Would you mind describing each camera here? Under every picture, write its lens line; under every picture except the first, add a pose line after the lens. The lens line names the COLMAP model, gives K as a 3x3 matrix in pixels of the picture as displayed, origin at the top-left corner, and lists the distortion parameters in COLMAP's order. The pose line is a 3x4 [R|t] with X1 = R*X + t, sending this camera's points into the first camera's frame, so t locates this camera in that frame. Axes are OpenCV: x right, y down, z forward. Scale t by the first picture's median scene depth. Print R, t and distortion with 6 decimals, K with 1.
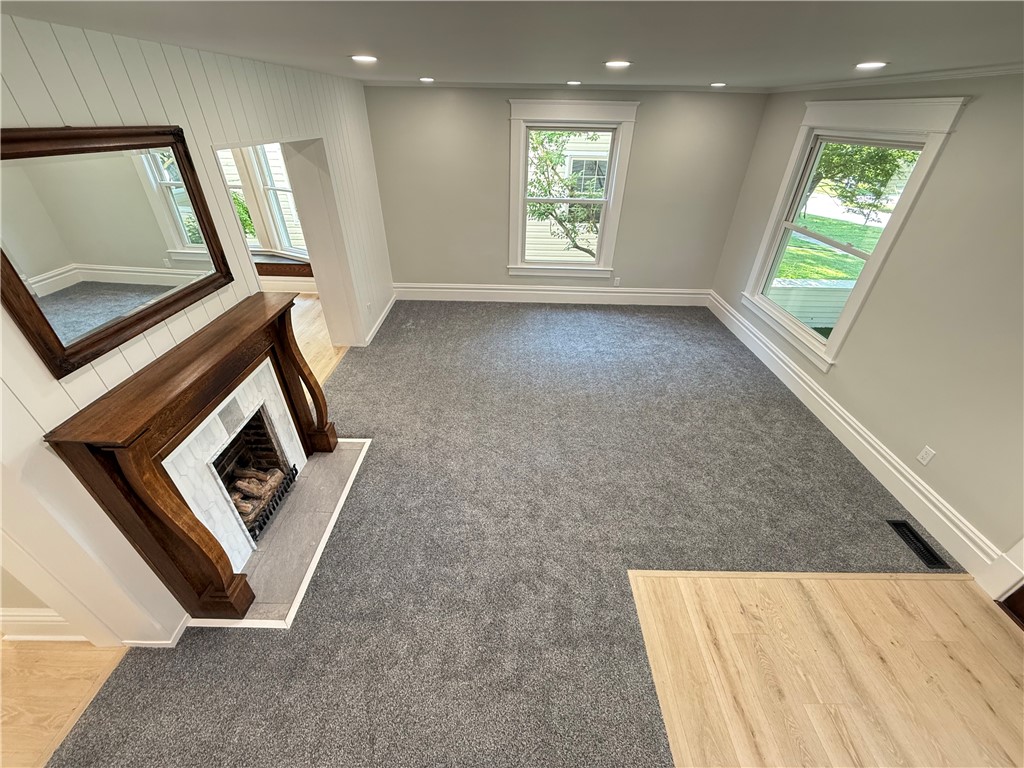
lens RADIAL K [[408.5, 0, 511.1], [0, 408.5, 382.1], [0, 0, 1]] dist [-0.000799, 0.000185]
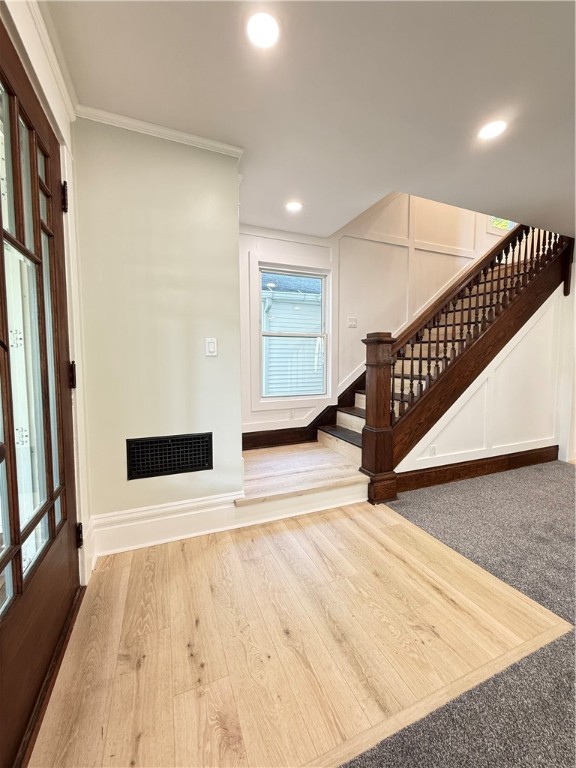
lens RADIAL K [[306.3, 0, 287.7], [0, 306.3, 383.4], [0, 0, 1]] dist [-0.000799, 0.000185]
pose [[-0.919149, 0.015466, -0.393605, 0.886739], [-0.226534, 0.796704, 0.560308, -0.072703], [0.322253, 0.604171, -0.728787, 0.887200]]
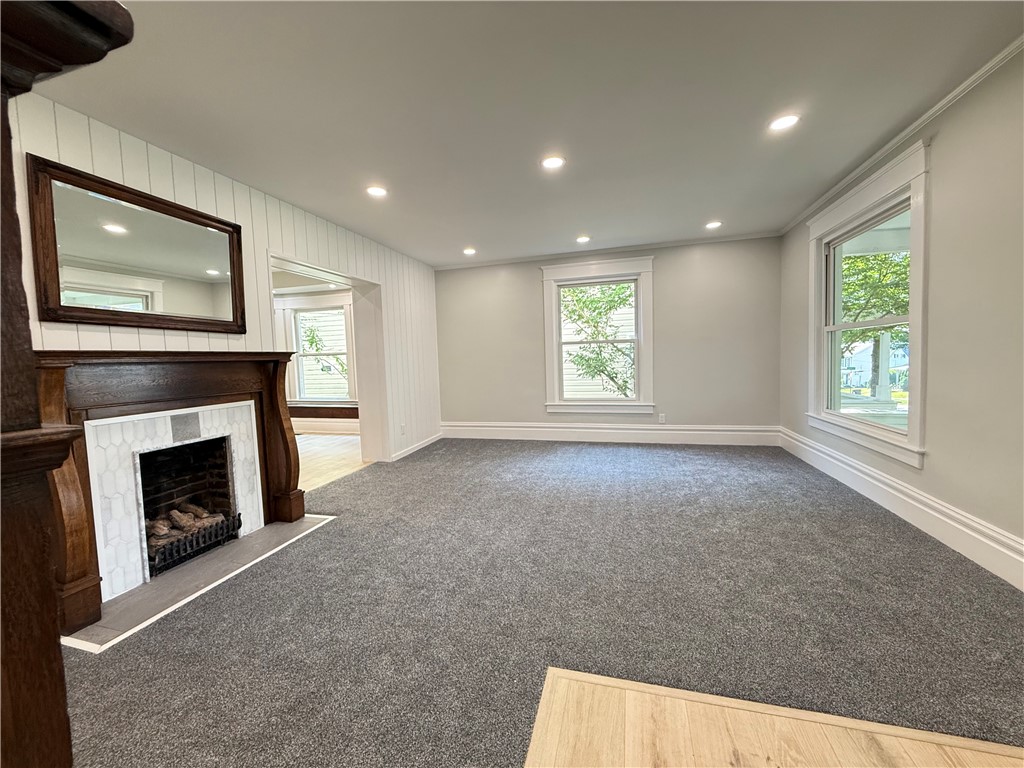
lens RADIAL K [[408.5, 0, 511.1], [0, 408.5, 382.2], [0, 0, 1]] dist [-0.000799, 0.000185]
pose [[0.963685, -0.031442, -0.265183, 0.375554], [-0.105028, 0.868385, -0.484640, 0.356685], [0.245520, 0.494892, 0.833548, 0.217513]]
